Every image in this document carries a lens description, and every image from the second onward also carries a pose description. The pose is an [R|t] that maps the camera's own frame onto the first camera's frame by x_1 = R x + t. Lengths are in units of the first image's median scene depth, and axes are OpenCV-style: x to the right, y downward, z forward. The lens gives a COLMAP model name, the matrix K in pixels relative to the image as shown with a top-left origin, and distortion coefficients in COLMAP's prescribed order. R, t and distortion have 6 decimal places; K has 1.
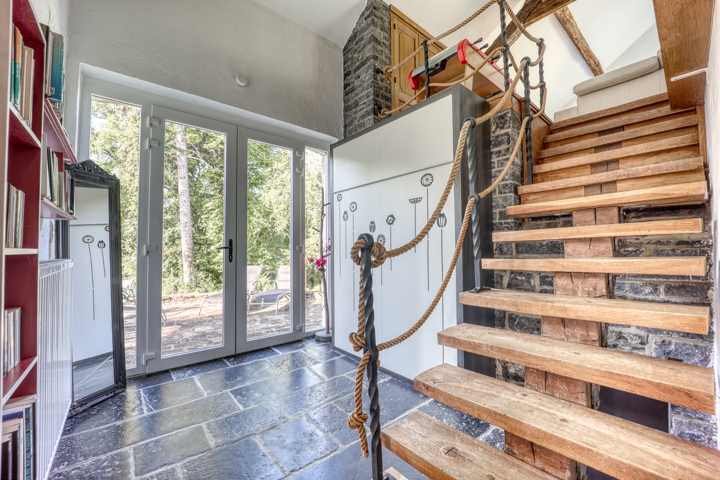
lens RADIAL K [[292.7, 0, 363.3], [0, 292.7, 241.2], [0, 0, 1]] dist [-0.017466, 0.000215]
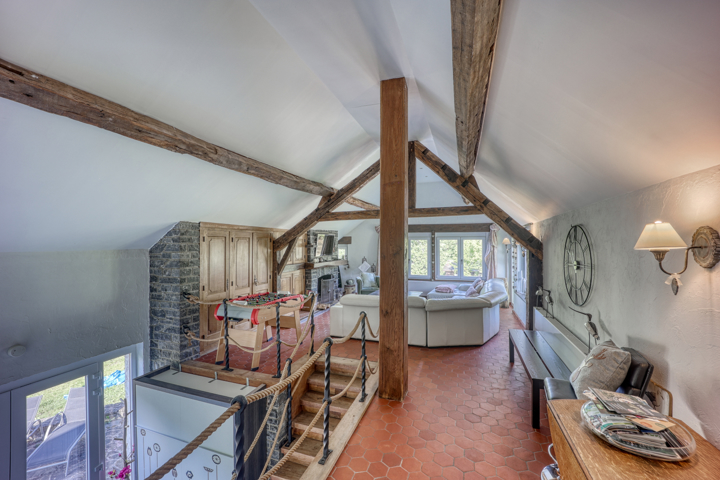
lens RADIAL K [[292.7, 0, 359.6], [0, 292.7, 240.5], [0, 0, 1]] dist [-0.017466, 0.000215]
pose [[0.869181, 0.006132, 0.494457, 0.077562], [-0.017673, 0.999670, 0.018669, -0.786100], [-0.494179, -0.024965, 0.869002, -0.297491]]
